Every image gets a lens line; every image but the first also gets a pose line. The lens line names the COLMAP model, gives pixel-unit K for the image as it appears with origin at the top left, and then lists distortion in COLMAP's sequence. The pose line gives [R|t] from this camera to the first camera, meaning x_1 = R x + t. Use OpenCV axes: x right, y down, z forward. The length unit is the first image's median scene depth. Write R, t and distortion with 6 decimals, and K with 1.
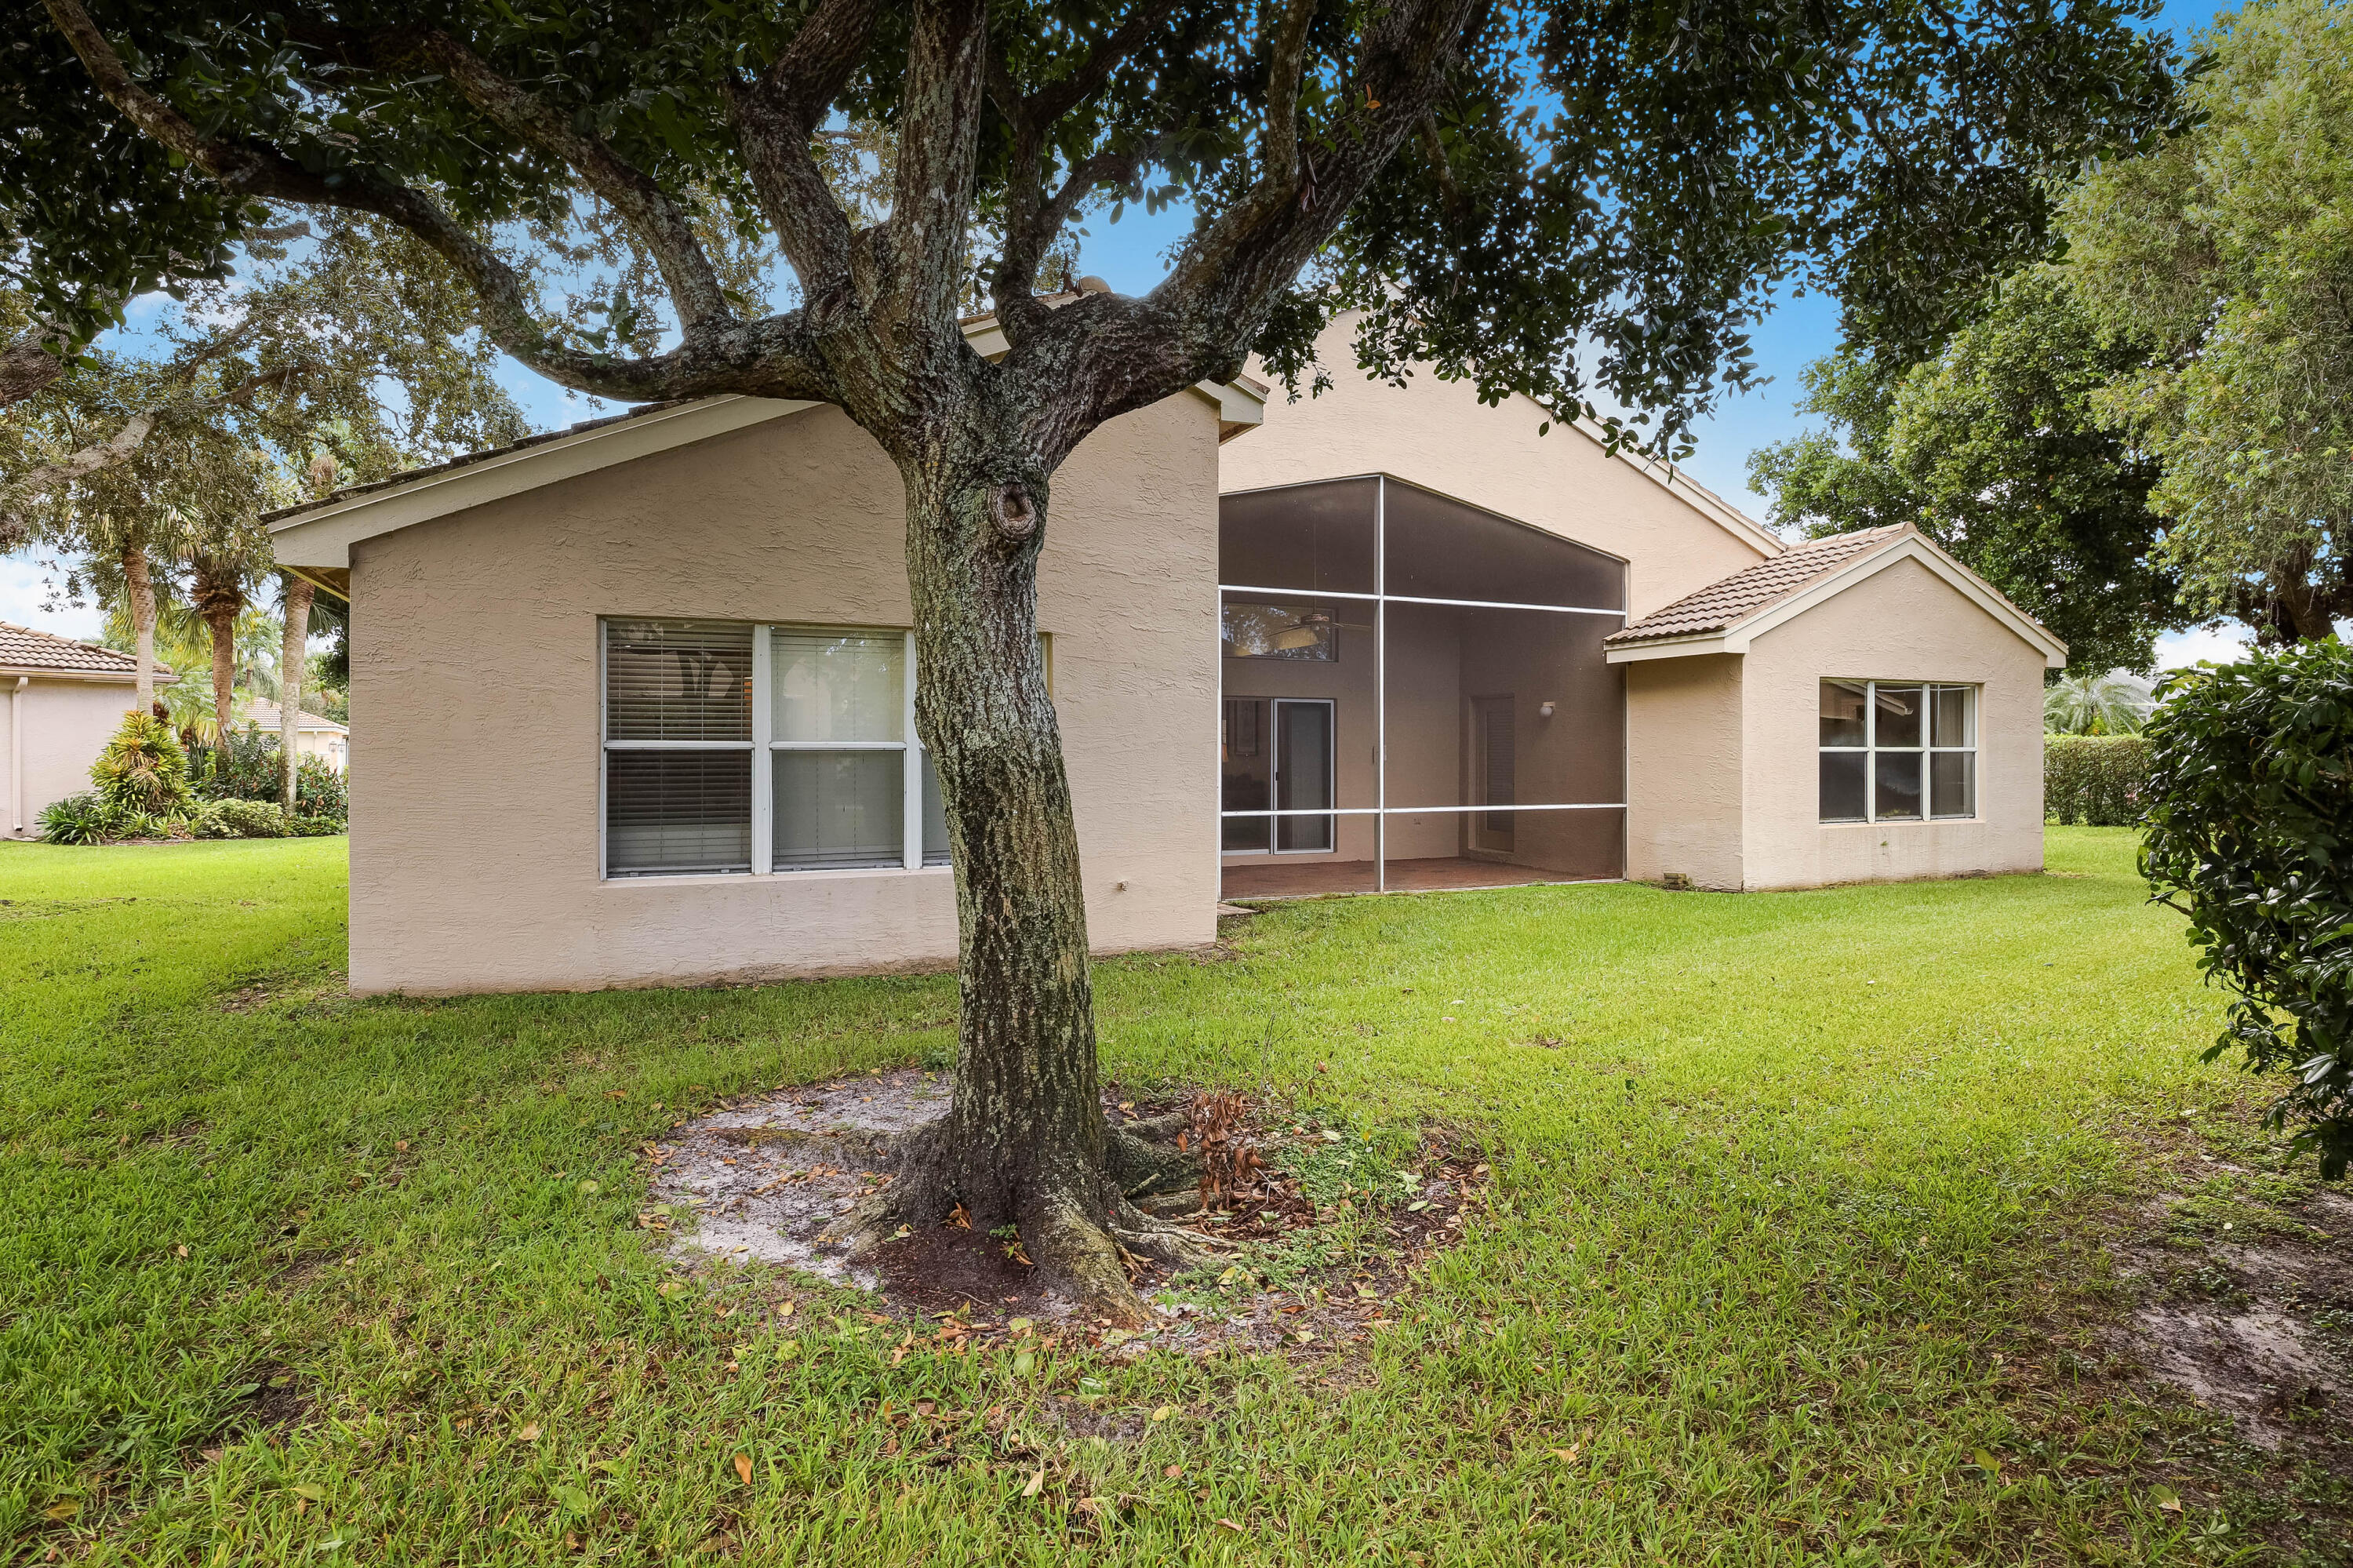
lens RADIAL K [[1166.9, 0, 1179.2], [0, 1166.9, 765.1], [0, 0, 1]] dist [-0.023761, 0.000431]
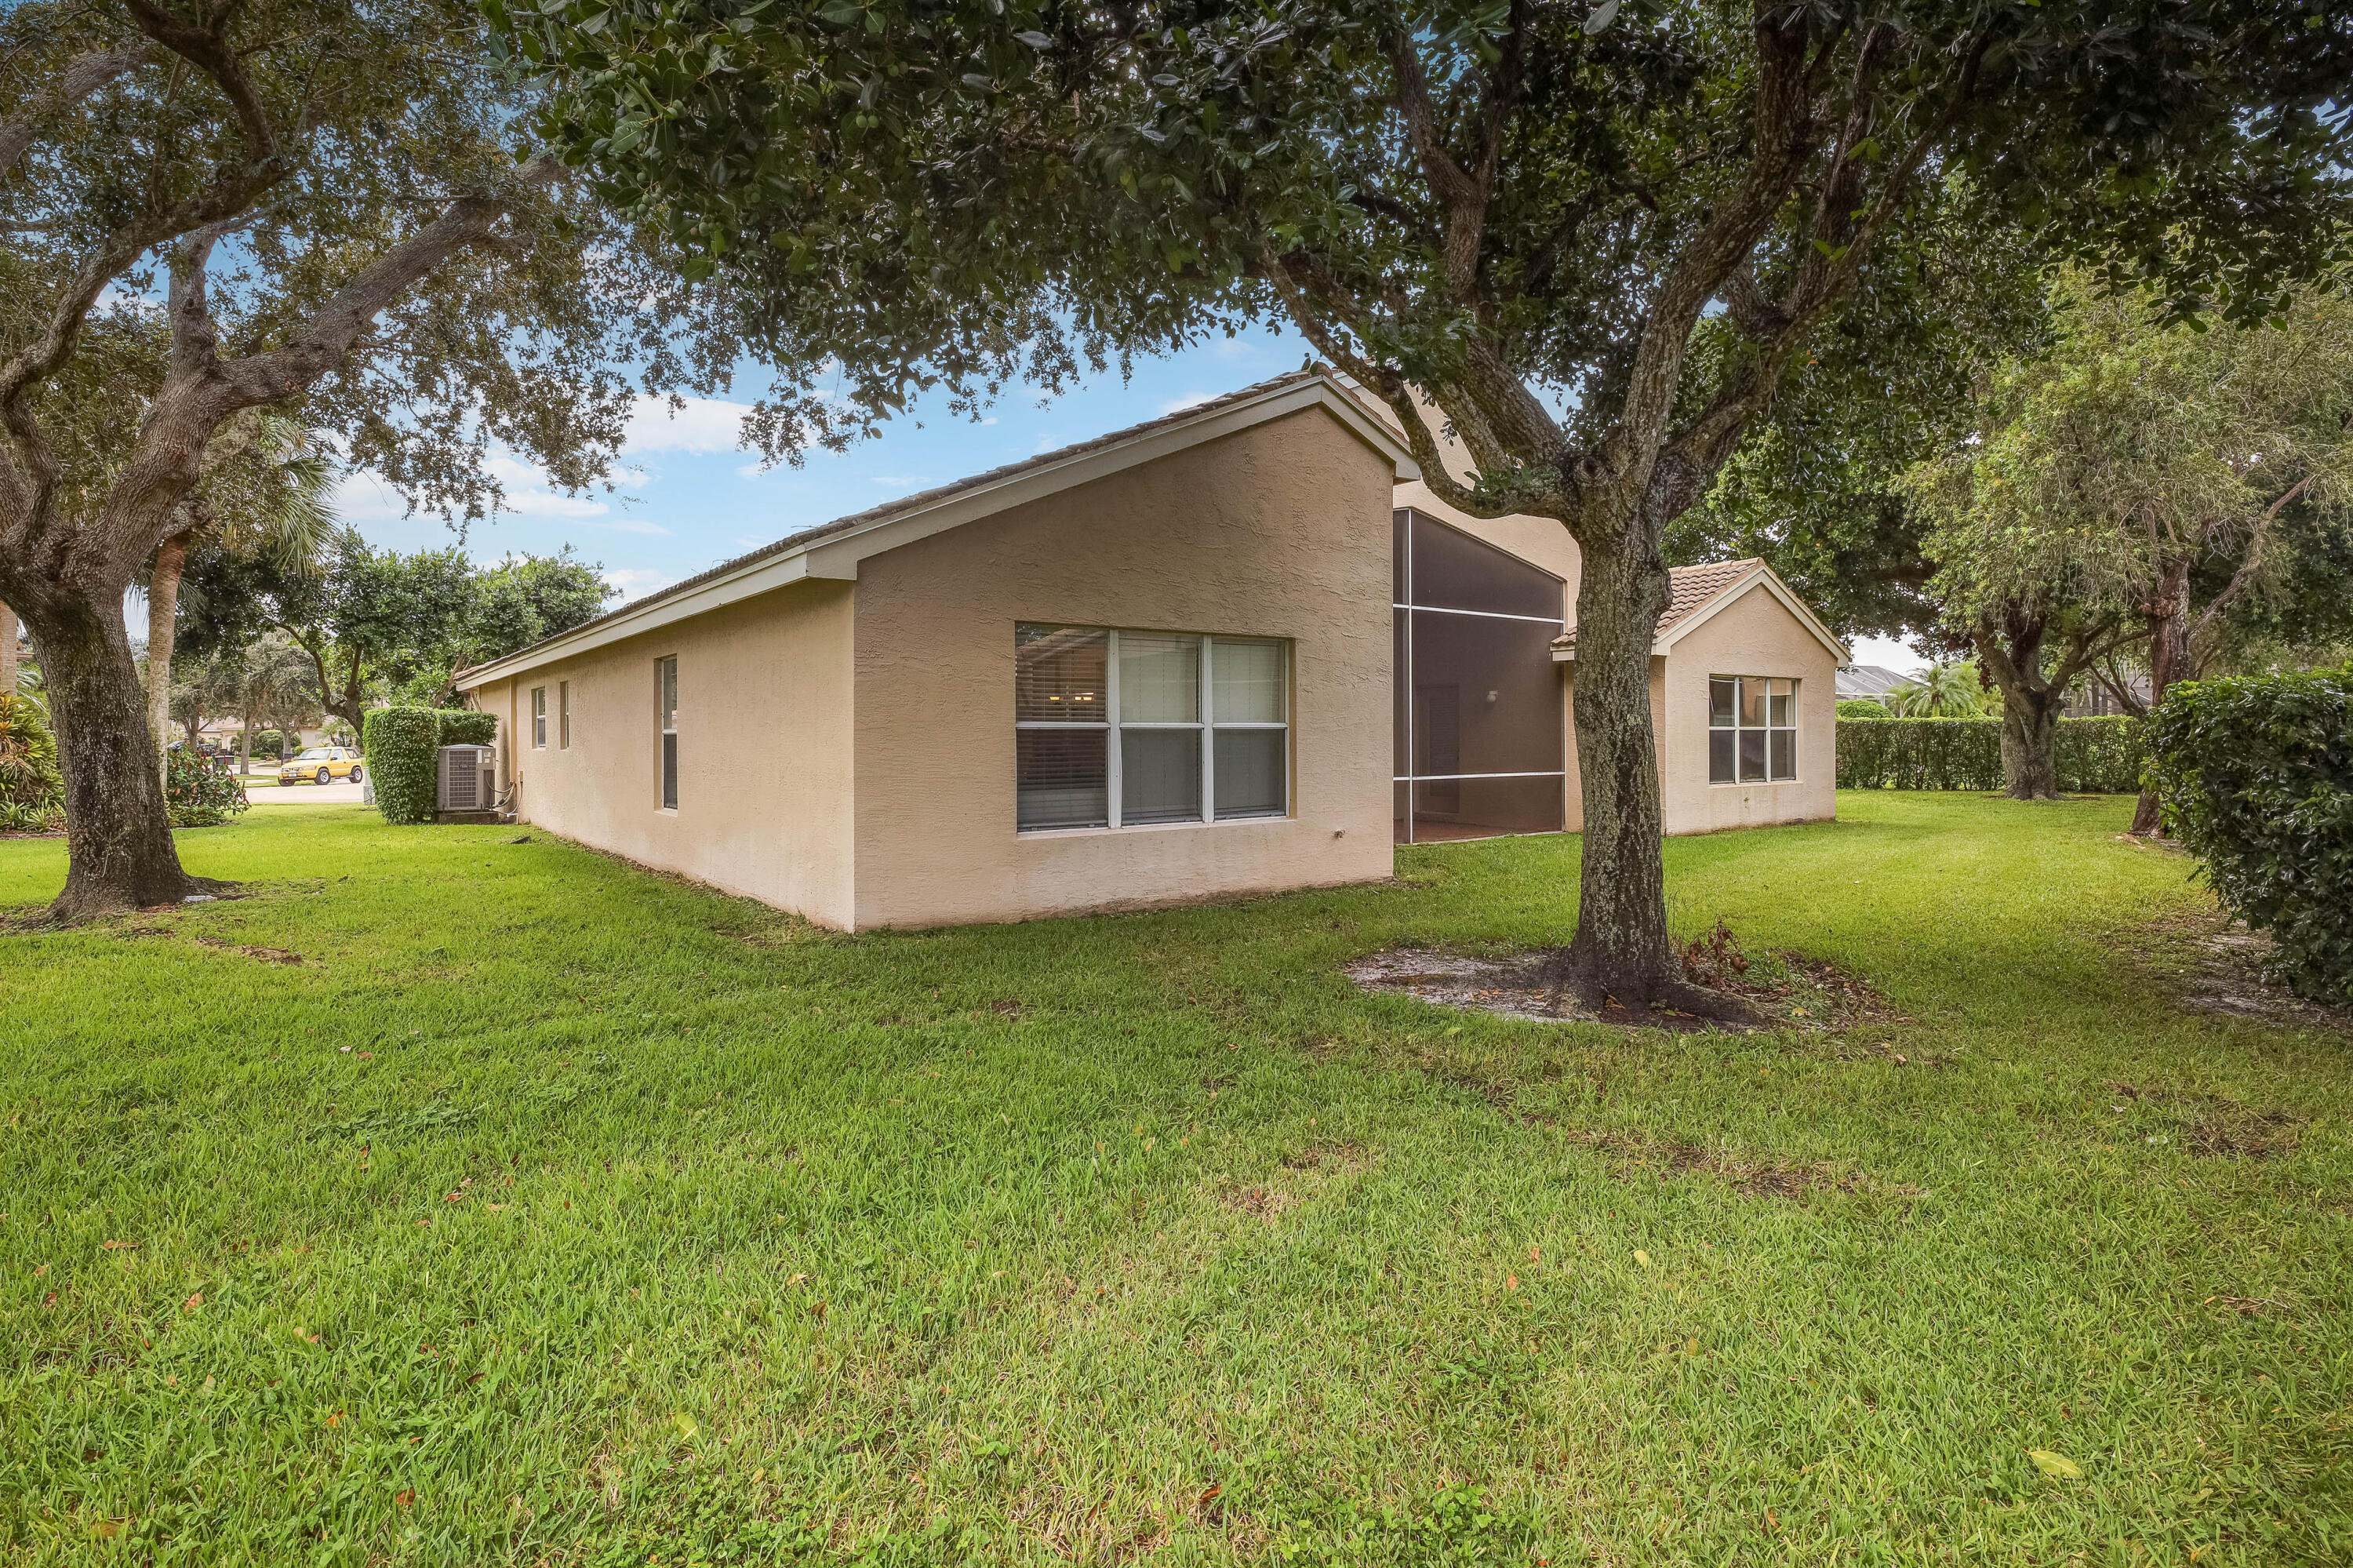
lens RADIAL K [[1164.3, 0, 1170.3], [0, 1164.3, 748.5], [0, 0, 1]] dist [-0.023147, 0.000236]
pose [[0.972468, -0.006073, 0.232956, -0.356181], [0.005905, 0.999982, 0.001416, 0.003856], [-0.232960, -0.000001, 0.972486, -0.144115]]
